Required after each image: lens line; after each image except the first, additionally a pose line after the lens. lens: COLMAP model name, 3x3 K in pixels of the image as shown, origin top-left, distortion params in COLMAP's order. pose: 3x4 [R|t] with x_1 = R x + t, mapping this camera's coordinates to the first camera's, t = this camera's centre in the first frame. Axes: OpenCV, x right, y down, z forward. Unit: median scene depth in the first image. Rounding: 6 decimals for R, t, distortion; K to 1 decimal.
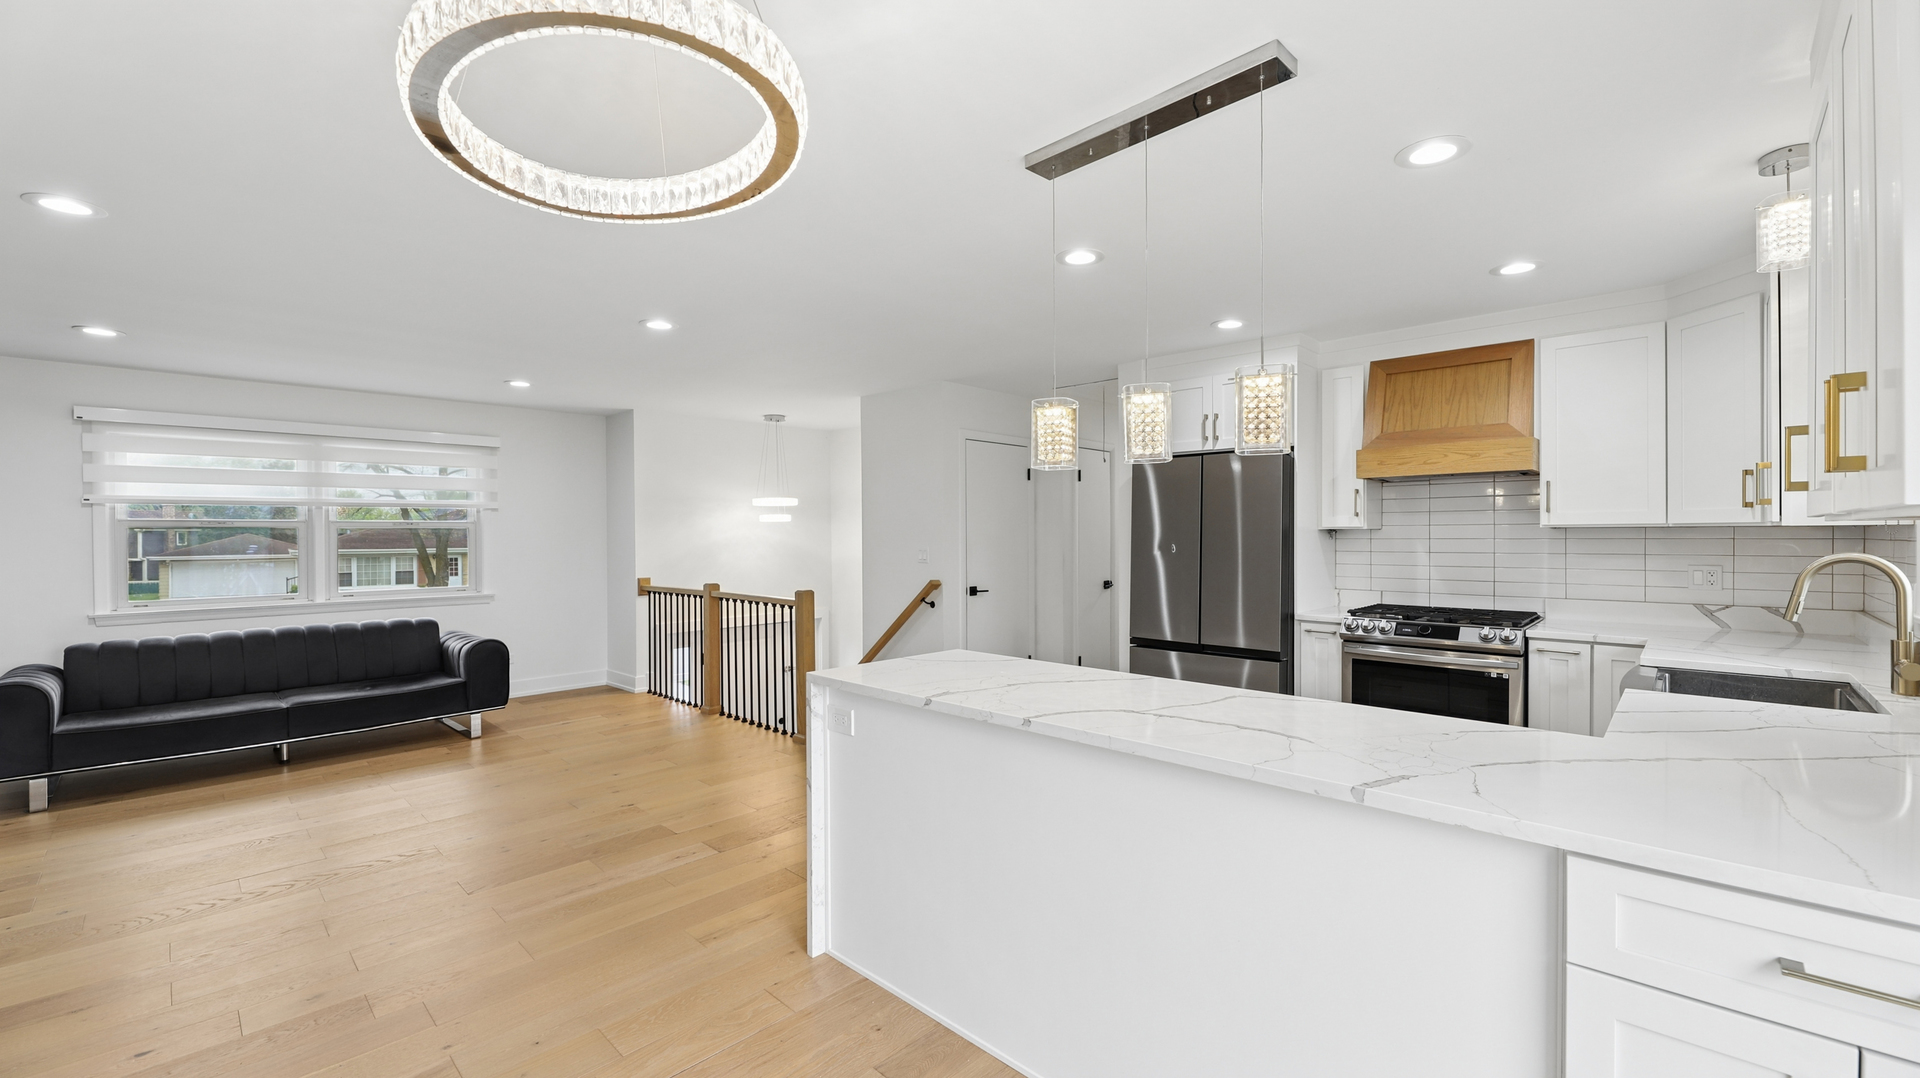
lens RADIAL K [[790.5, 0, 961.1], [0, 790.5, 543.7], [0, 0, 1]] dist [0.000200, -0.000064]
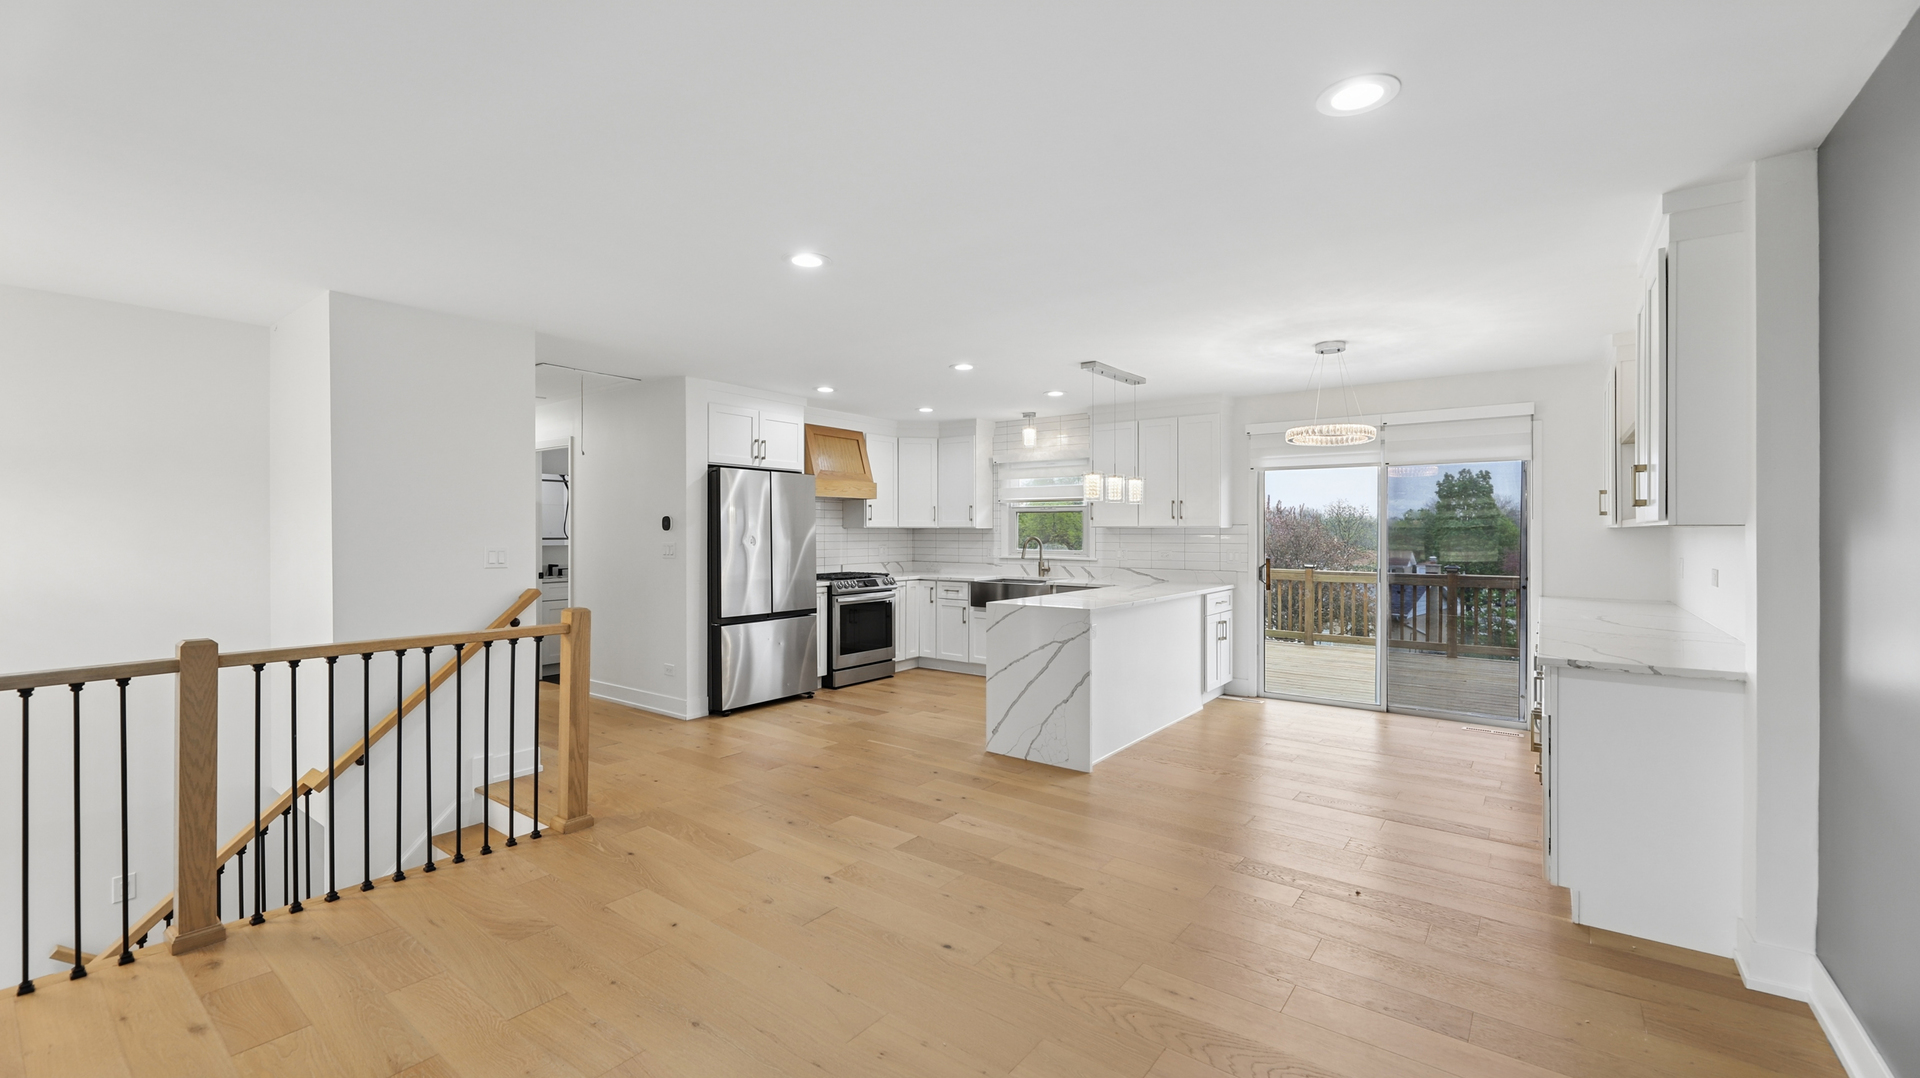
lens RADIAL K [[790.5, 0, 960.6], [0, 790.5, 534.2], [0, 0, 1]] dist [0.000200, -0.000064]
pose [[-0.129588, 0.002927, 0.991564, -1.311665], [0.014575, 0.999893, -0.001047, 0.000664], [-0.991461, 0.014316, -0.129616, 1.056842]]
